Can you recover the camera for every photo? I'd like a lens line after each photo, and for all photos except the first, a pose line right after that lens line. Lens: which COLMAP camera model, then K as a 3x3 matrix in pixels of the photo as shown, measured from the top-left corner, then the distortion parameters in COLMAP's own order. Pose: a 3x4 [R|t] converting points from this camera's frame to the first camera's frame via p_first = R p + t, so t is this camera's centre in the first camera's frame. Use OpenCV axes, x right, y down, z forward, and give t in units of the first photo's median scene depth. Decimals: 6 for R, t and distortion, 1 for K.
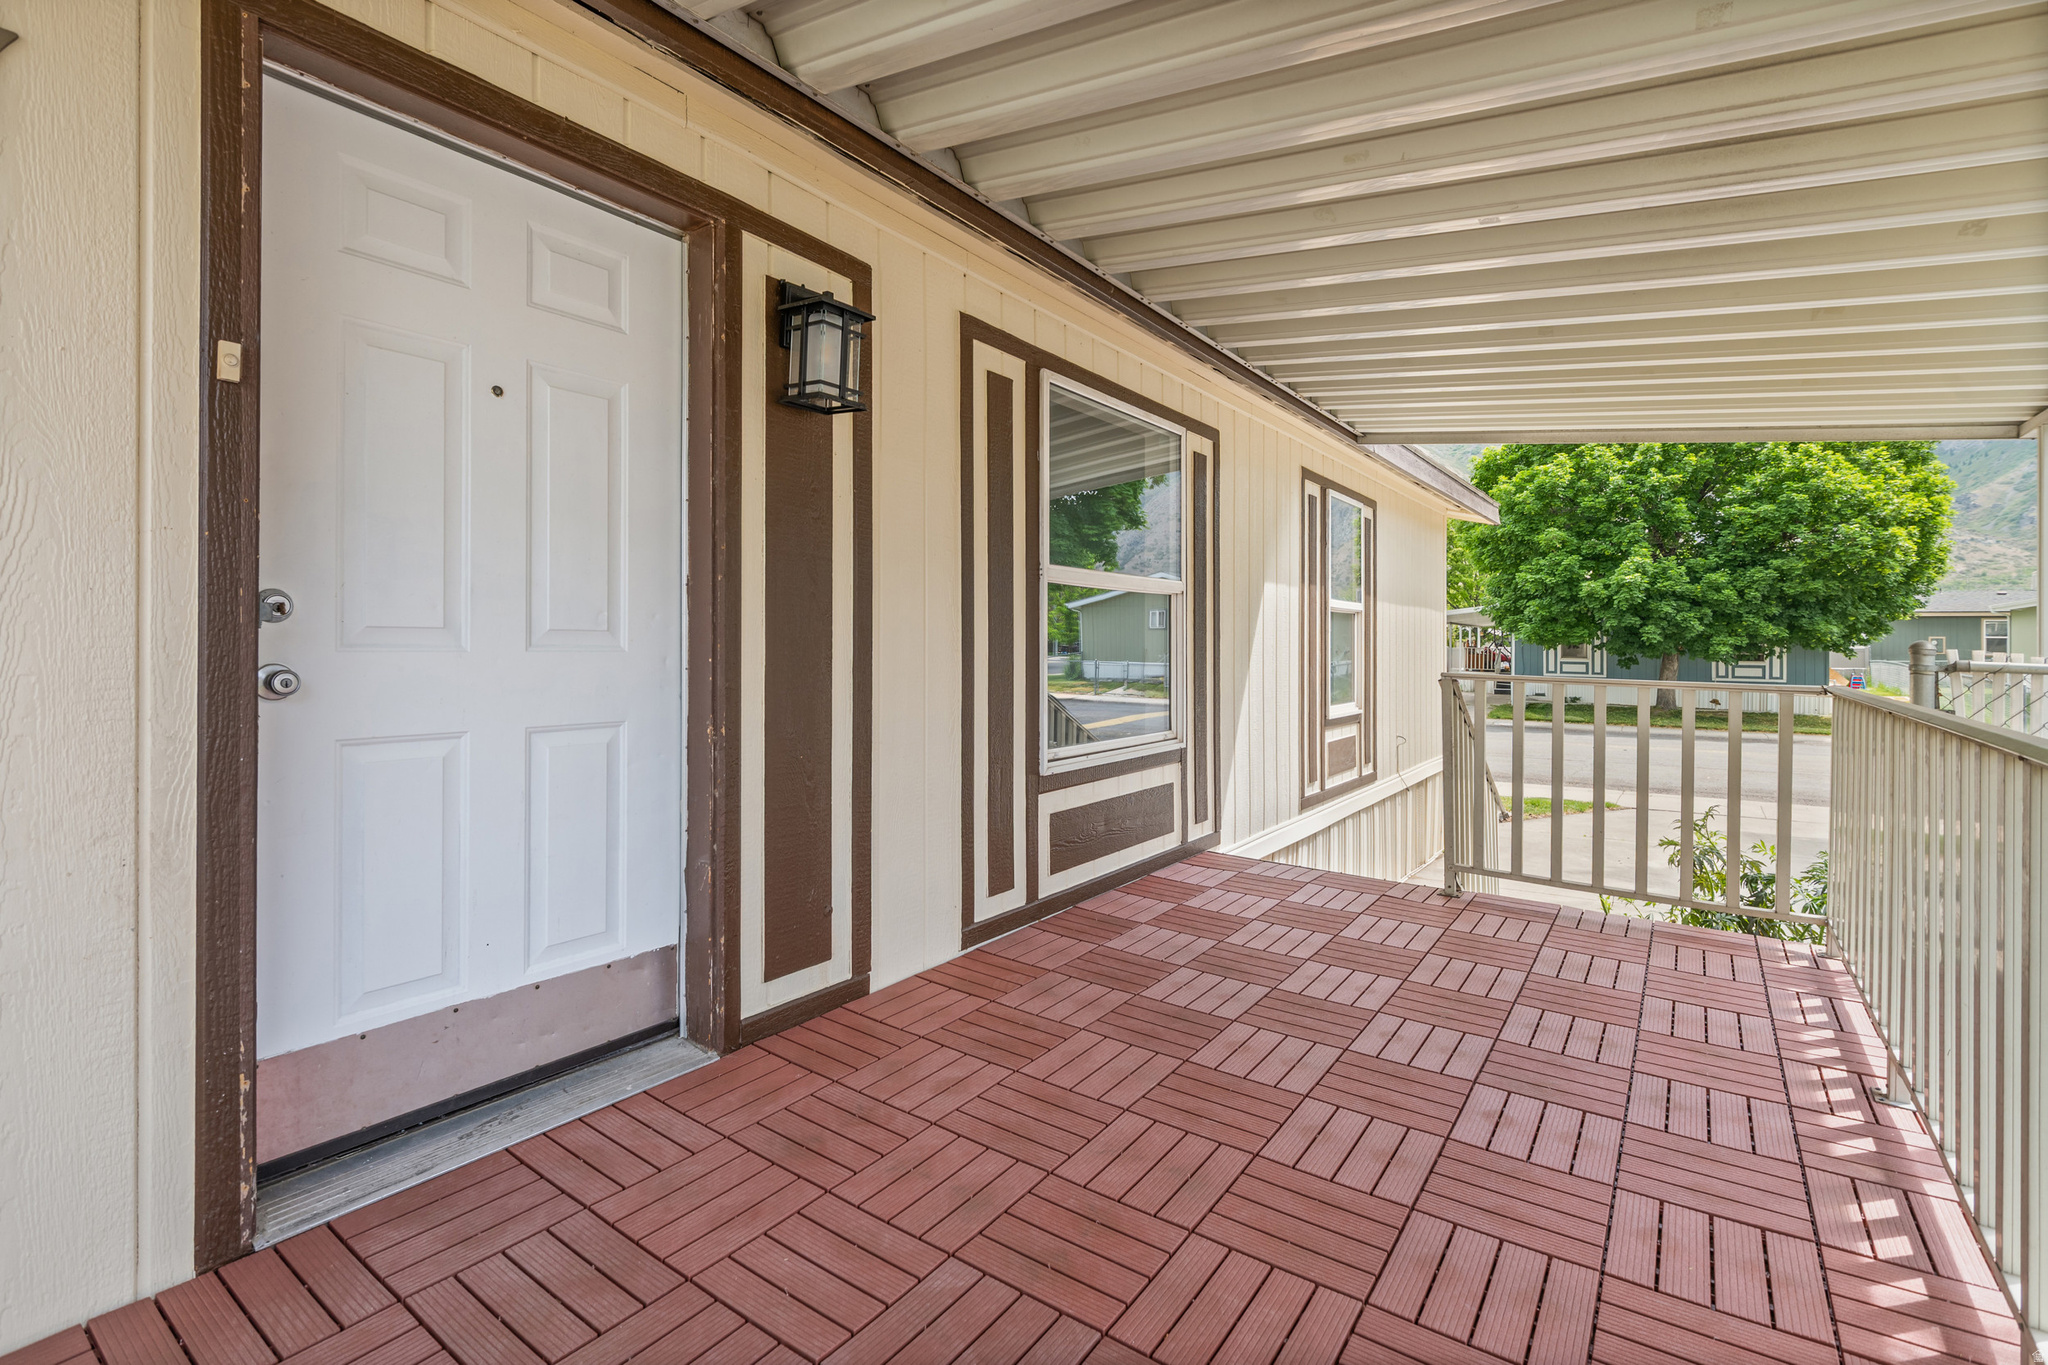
lens RADIAL K [[928.9, 0, 1017.1], [0, 928.9, 636.8], [0, 0, 1]] dist [0.051968, -0.037555]
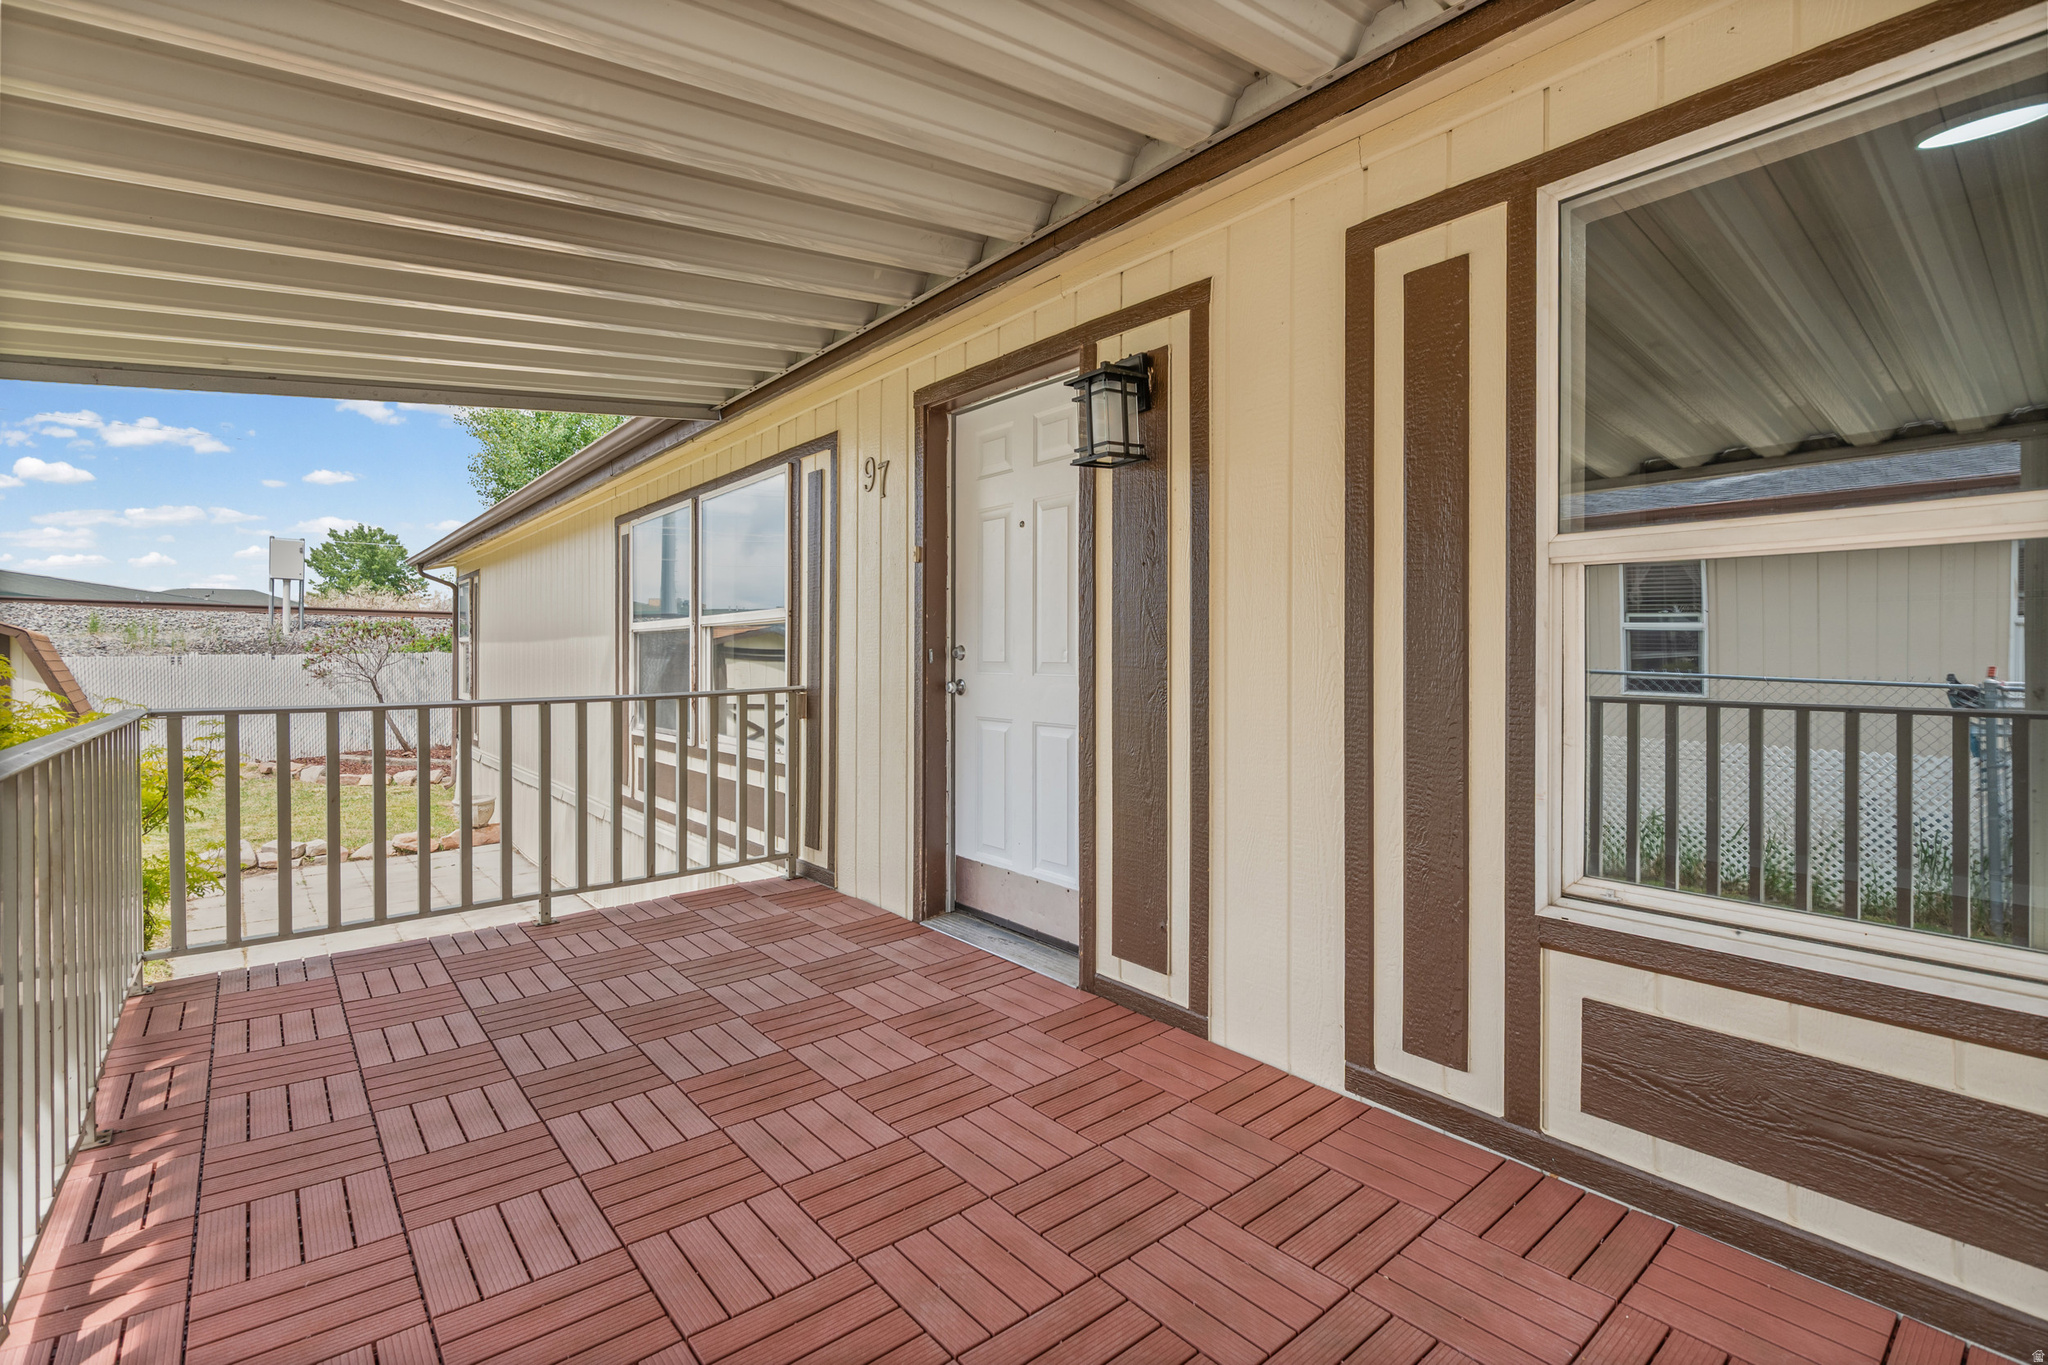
lens RADIAL K [[921.9, 0, 1031.7], [0, 921.9, 674.1], [0, 0, 1]] dist [0.013425, -0.009396]
pose [[-0.232271, 0.002831, -0.972647, 0.878378], [-0.004205, 0.999983, 0.003915, 0.005517], [0.972642, 0.005000, -0.232256, 1.143767]]
